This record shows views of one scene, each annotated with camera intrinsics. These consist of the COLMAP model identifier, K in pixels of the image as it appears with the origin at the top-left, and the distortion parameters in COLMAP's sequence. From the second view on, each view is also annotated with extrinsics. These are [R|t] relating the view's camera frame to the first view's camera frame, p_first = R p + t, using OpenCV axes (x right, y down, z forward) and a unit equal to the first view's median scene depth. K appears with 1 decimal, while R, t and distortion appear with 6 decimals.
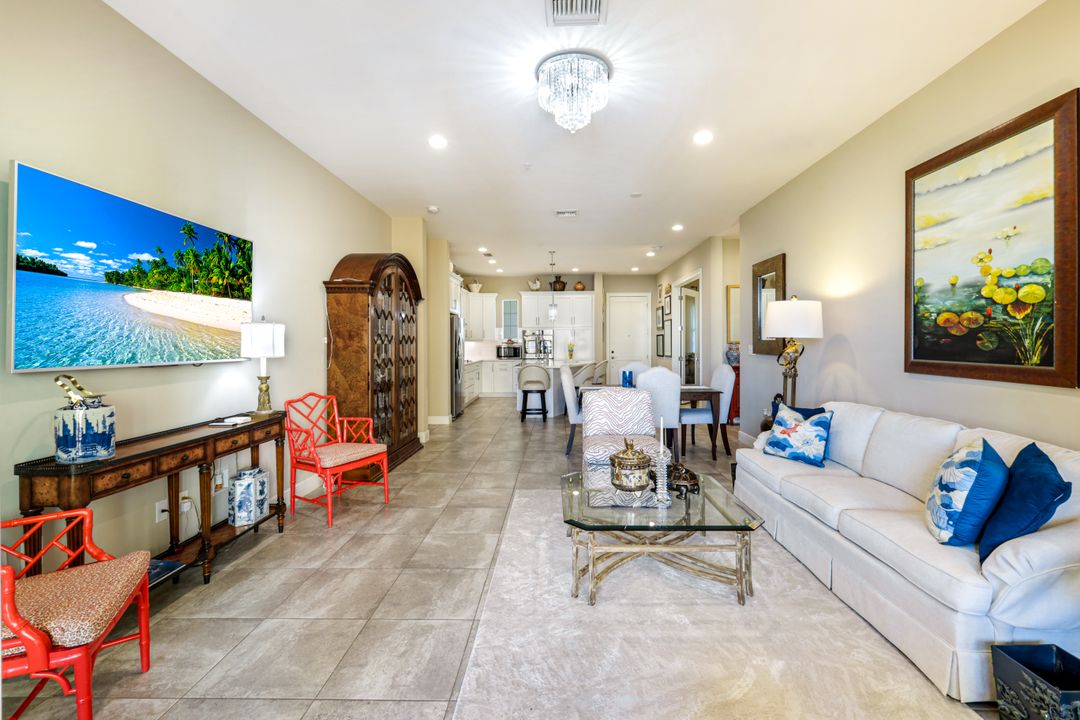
lens RADIAL K [[473.9, 0, 538.9], [0, 473.9, 346.0], [0, 0, 1]] dist [-0.001973, 0.002295]
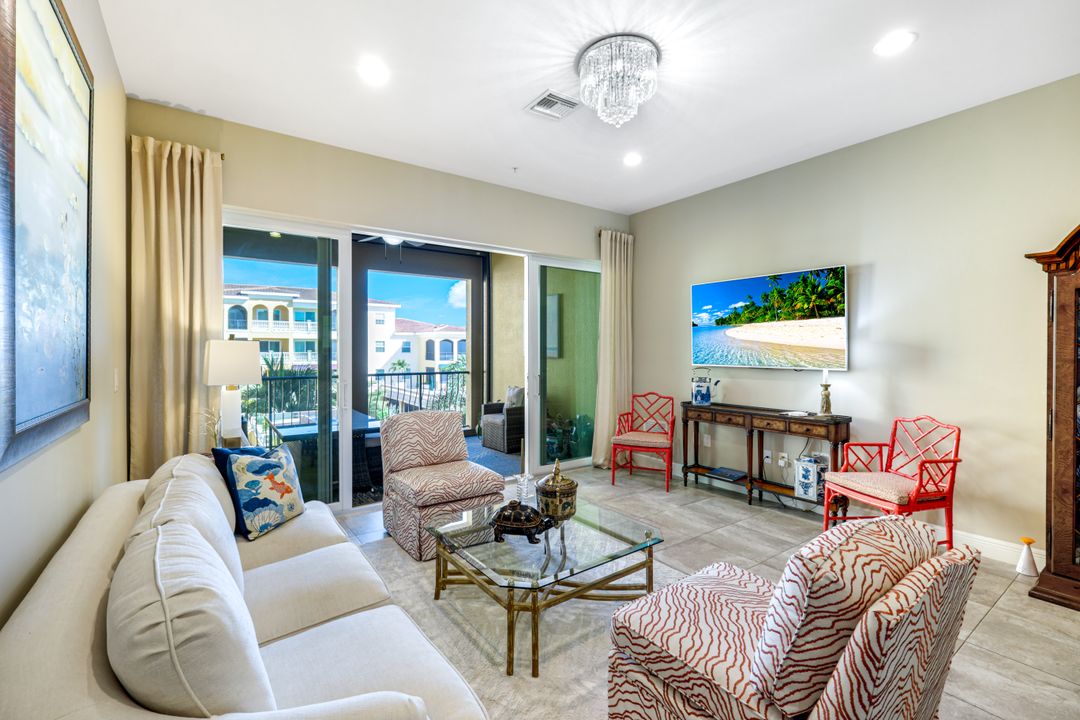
lens RADIAL K [[473.9, 0, 538.3], [0, 473.9, 353.8], [0, 0, 1]] dist [-0.001973, 0.002295]
pose [[-0.790077, 0.016180, -0.612793, 0.718532], [0.004023, 0.999767, 0.021211, -0.033991], [0.612994, 0.014293, -0.789958, 1.577462]]
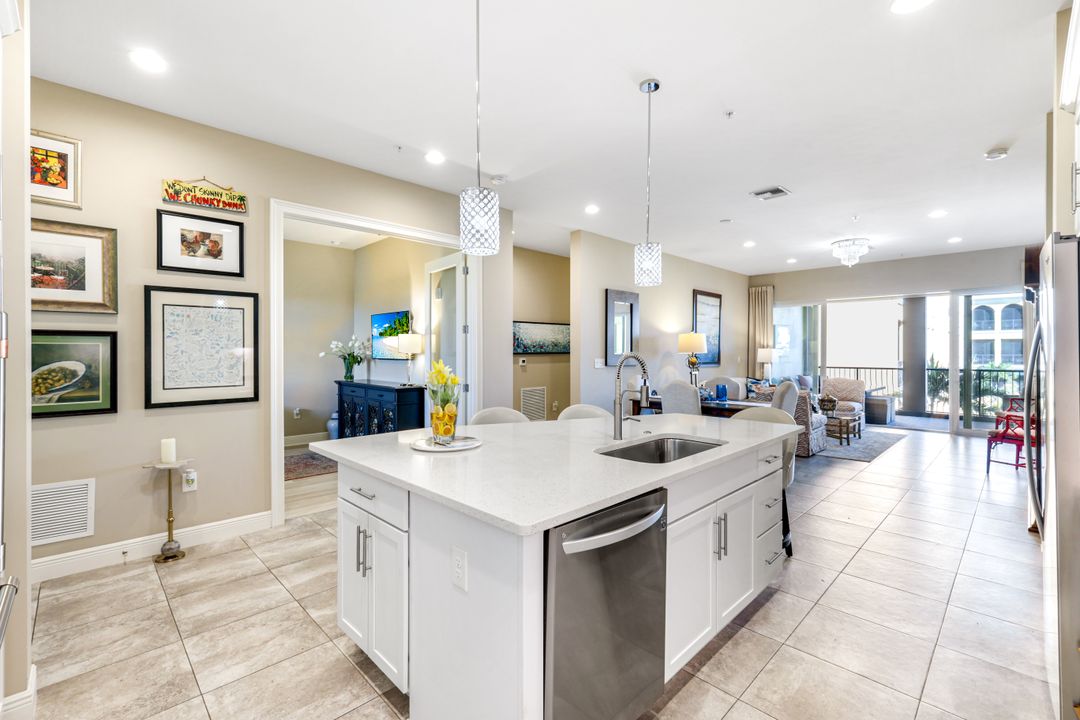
lens RADIAL K [[473.9, 0, 536.0], [0, 473.9, 350.0], [0, 0, 1]] dist [-0.001973, 0.002295]
pose [[-0.727282, 0.013998, 0.686196, -0.394253], [0.012910, 0.999894, -0.006714, -0.032071], [-0.686217, 0.003976, -0.727386, 3.710108]]
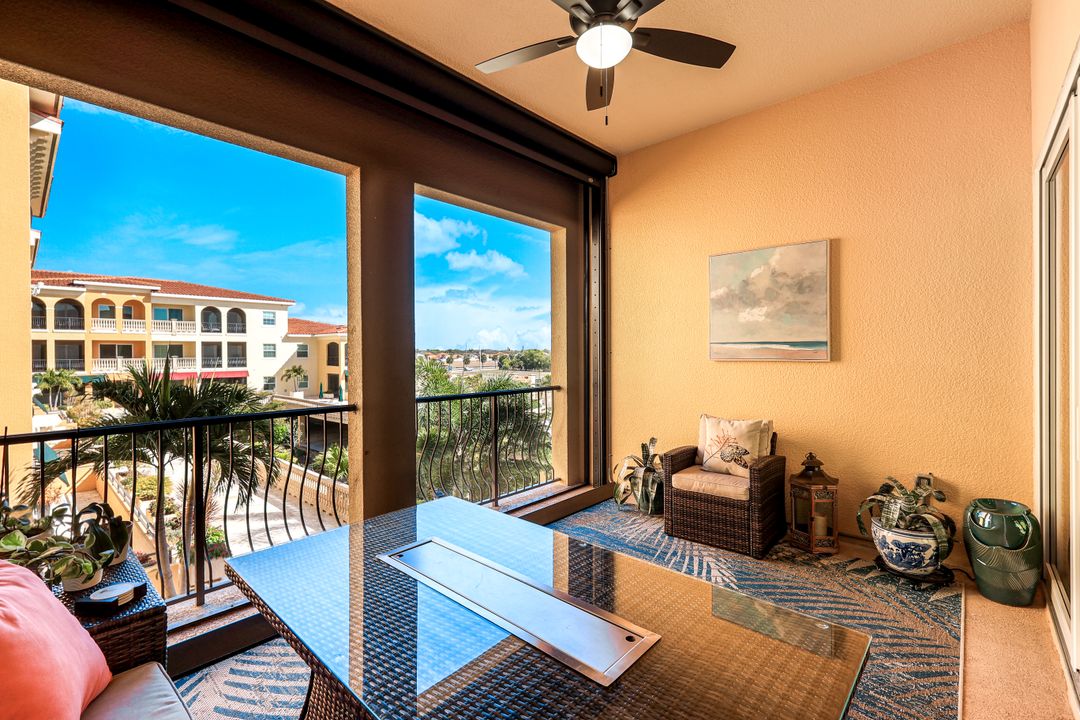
lens RADIAL K [[473.9, 0, 539.8], [0, 473.9, 355.1], [0, 0, 1]] dist [-0.001973, 0.002295]
pose [[-0.636142, 0.020463, -0.771300, 0.667207], [0.009685, 0.999781, 0.018537, -0.009430], [0.771511, 0.004322, -0.636201, 0.071063]]
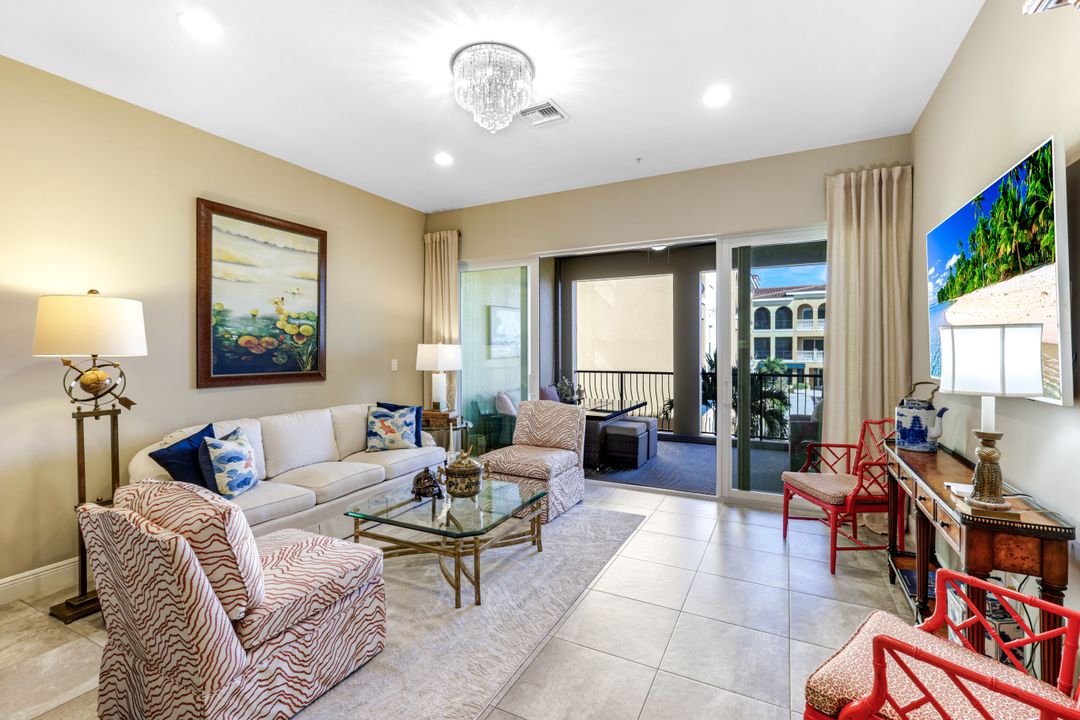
lens RADIAL K [[473.9, 0, 538.0], [0, 473.9, 348.9], [0, 0, 1]] dist [-0.001973, 0.002295]
pose [[-0.903898, 0.012103, 0.427578, -0.383044], [0.014441, 0.999893, 0.002226, -0.025451], [-0.427505, 0.008187, -0.903976, 1.746588]]
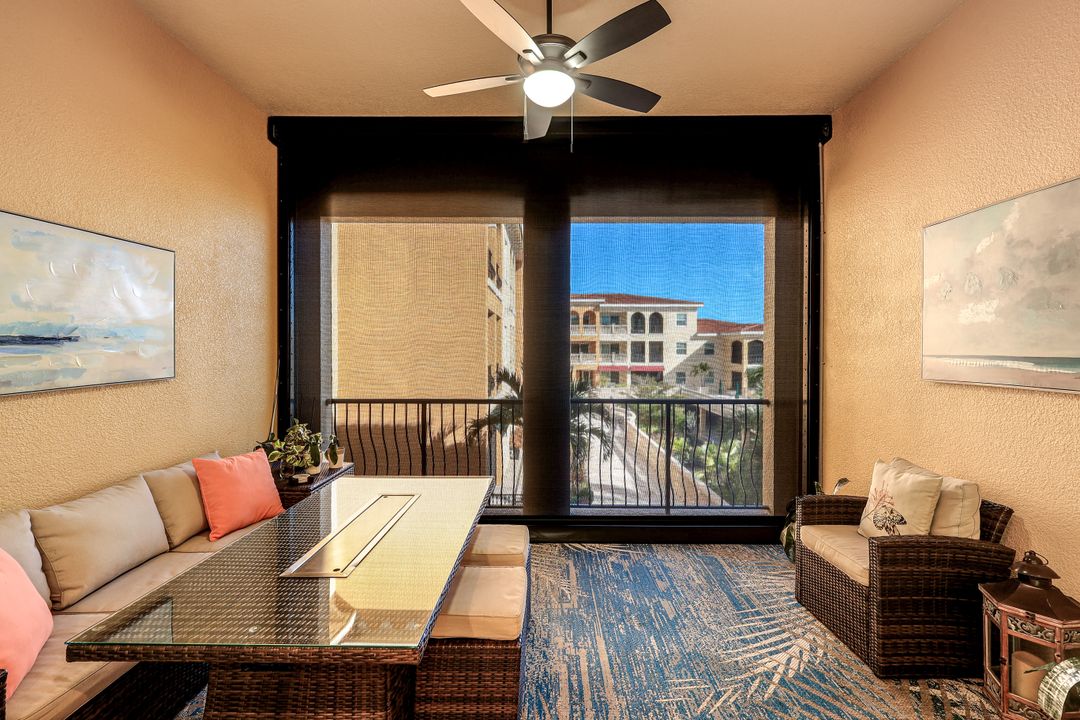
lens RADIAL K [[473.9, 0, 547.4], [0, 473.9, 350.5], [0, 0, 1]] dist [-0.001973, 0.002295]
pose [[-0.998847, 0.009009, -0.047157, 0.052433], [0.008717, 0.999942, 0.006400, -0.037184], [0.047212, 0.005982, -0.998867, 0.492579]]
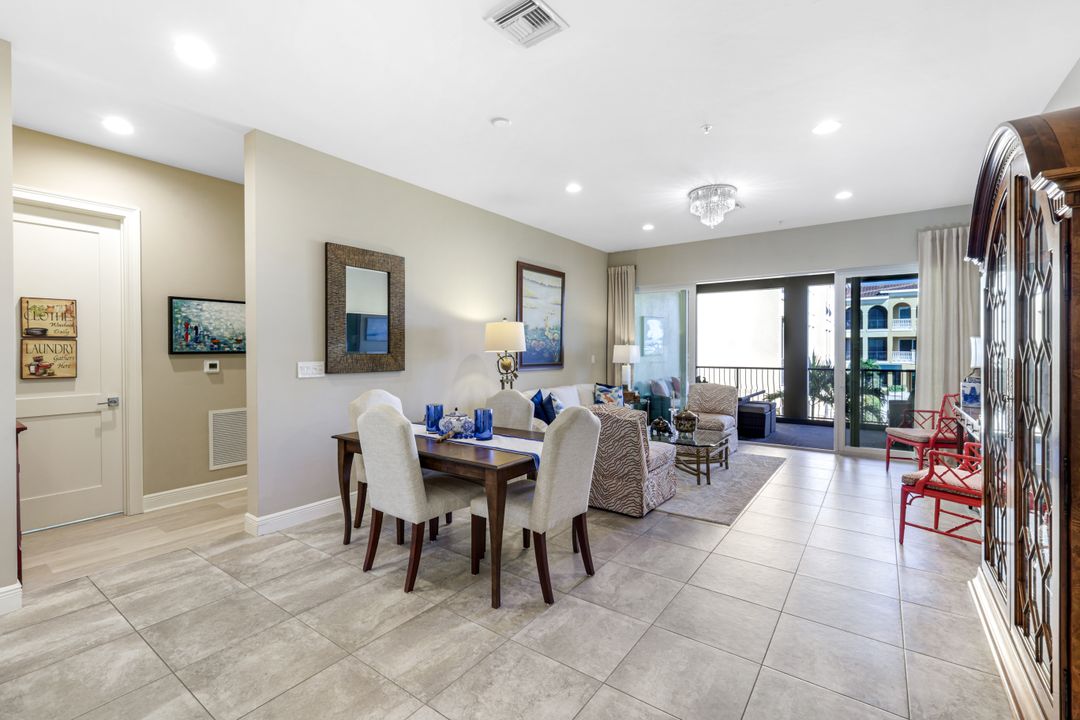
lens RADIAL K [[473.9, 0, 537.7], [0, 473.9, 352.6], [0, 0, 1]] dist [-0.001973, 0.002295]
pose [[-0.834182, 0.009611, 0.551405, -0.317575], [0.015279, 0.999867, 0.005687, -0.025914], [-0.551277, 0.013169, -0.834218, 2.659959]]
